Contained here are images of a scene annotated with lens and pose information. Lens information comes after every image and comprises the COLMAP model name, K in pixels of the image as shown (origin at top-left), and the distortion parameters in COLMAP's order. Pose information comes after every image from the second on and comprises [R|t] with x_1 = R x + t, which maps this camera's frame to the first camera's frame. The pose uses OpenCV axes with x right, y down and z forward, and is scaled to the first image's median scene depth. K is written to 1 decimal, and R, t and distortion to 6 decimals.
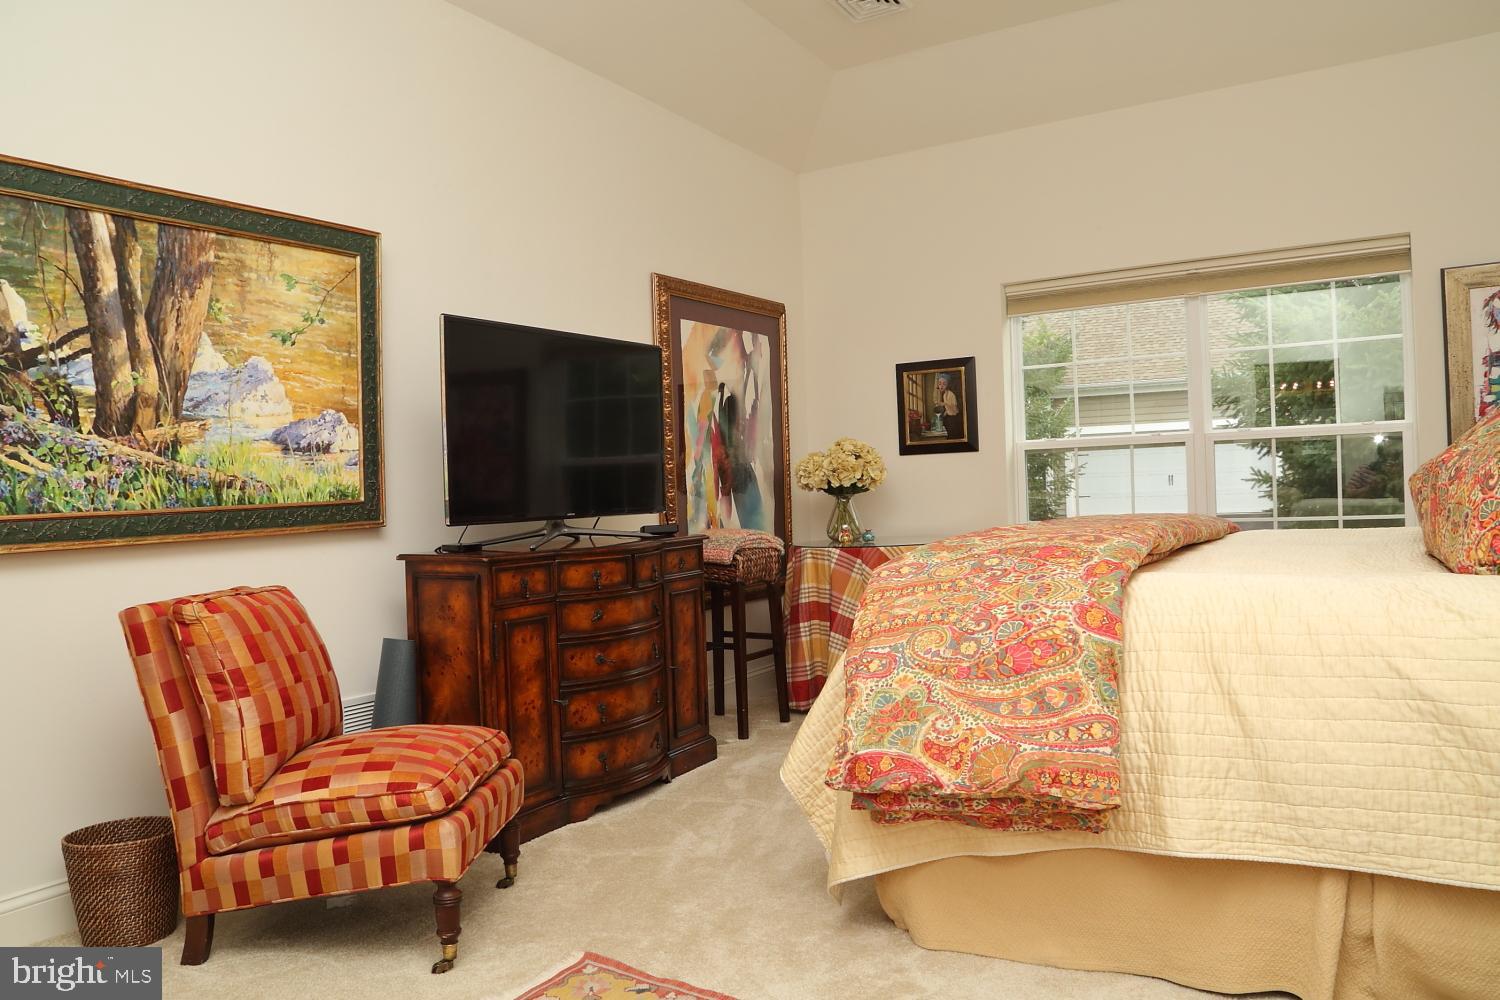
lens RADIAL K [[1047.2, 0, 752.2], [0, 1047.2, 508.0], [0, 0, 1]] dist [-0.124493, 0.066763]
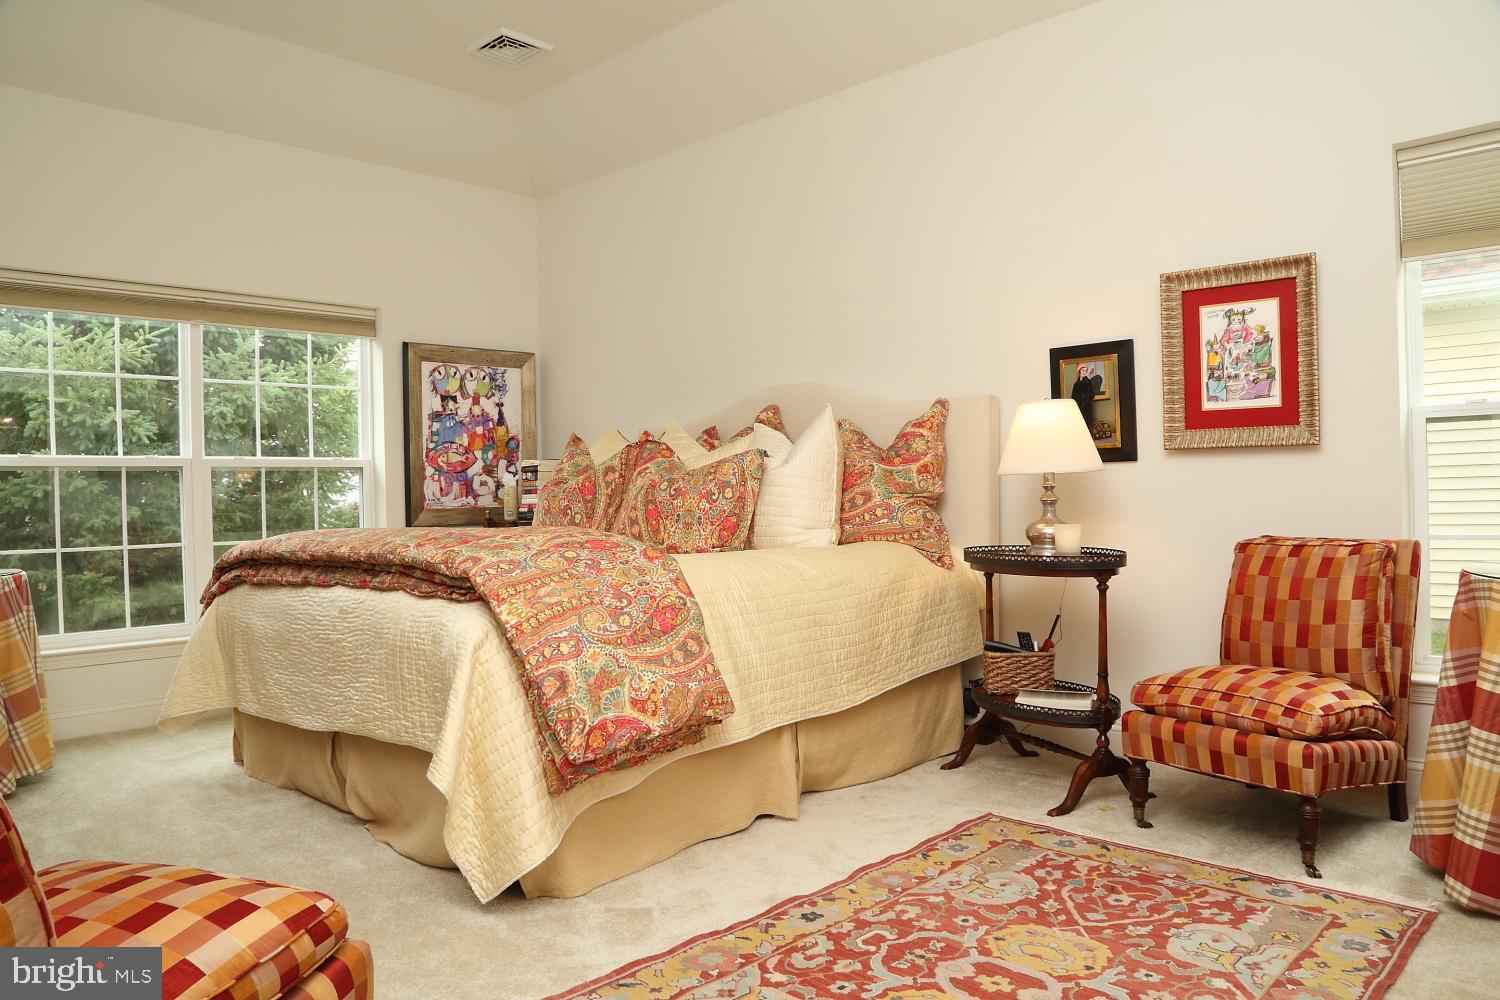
lens RADIAL K [[1047.2, 0, 752.2], [0, 1047.2, 508.0], [0, 0, 1]] dist [-0.124493, 0.066763]
pose [[0.166416, 0.024549, 0.985750, -0.989508], [0.025025, 0.999263, -0.029110, 0.042688], [-0.985738, 0.029512, 0.165679, 0.654296]]
